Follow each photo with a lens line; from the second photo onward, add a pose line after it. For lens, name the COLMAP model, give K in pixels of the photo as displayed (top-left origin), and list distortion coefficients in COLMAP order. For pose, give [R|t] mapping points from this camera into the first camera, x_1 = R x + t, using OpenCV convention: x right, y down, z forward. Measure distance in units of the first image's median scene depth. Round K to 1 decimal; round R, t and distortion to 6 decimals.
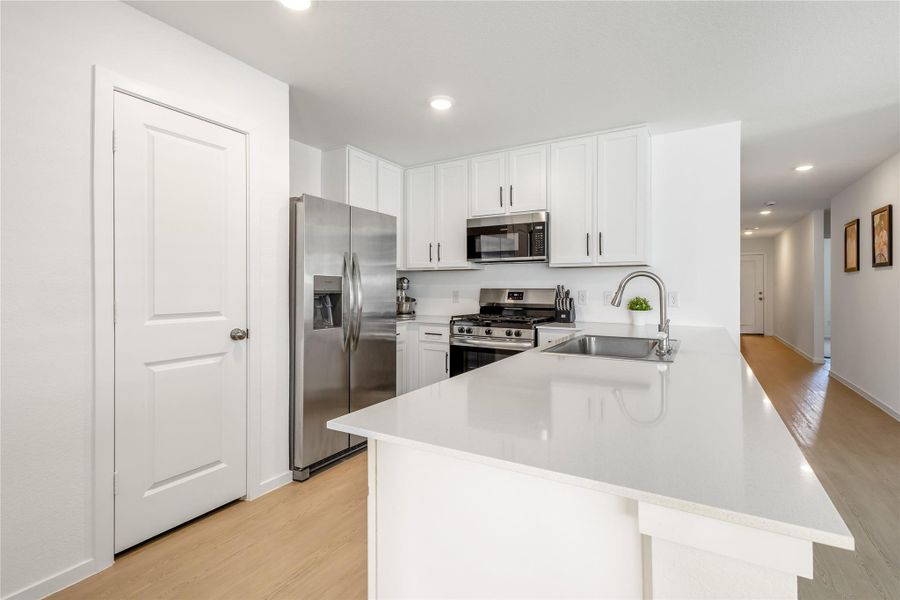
lens RADIAL K [[420.3, 0, 450.8], [0, 420.3, 288.5], [0, 0, 1]] dist [0.007546, 0.000762]
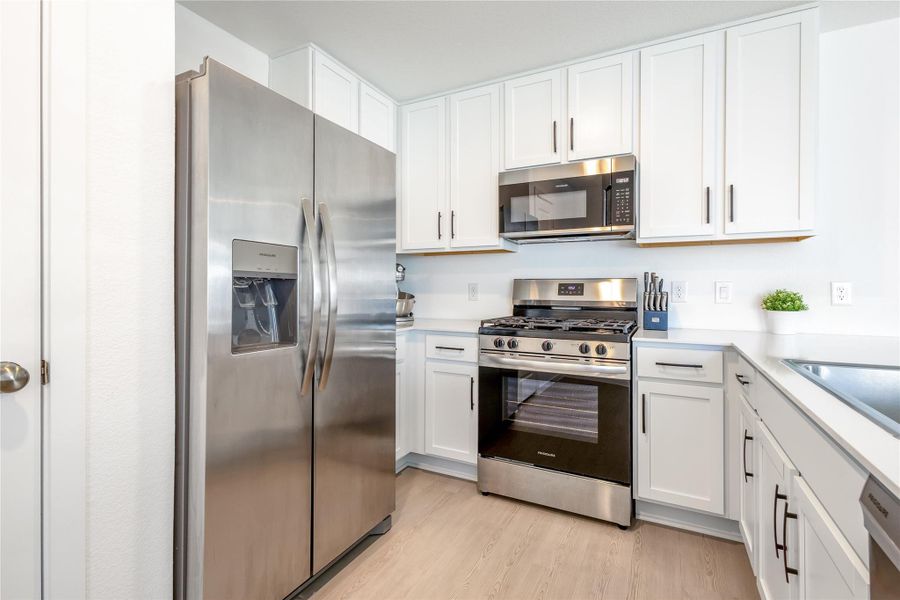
lens RADIAL K [[420.3, 0, 459.4], [0, 420.3, 291.0], [0, 0, 1]] dist [0.007546, 0.000762]
pose [[0.996614, 0.001218, 0.082207, -0.082548], [-0.001611, 0.999988, 0.004716, 0.018388], [-0.082201, -0.004832, 0.996604, 0.374735]]
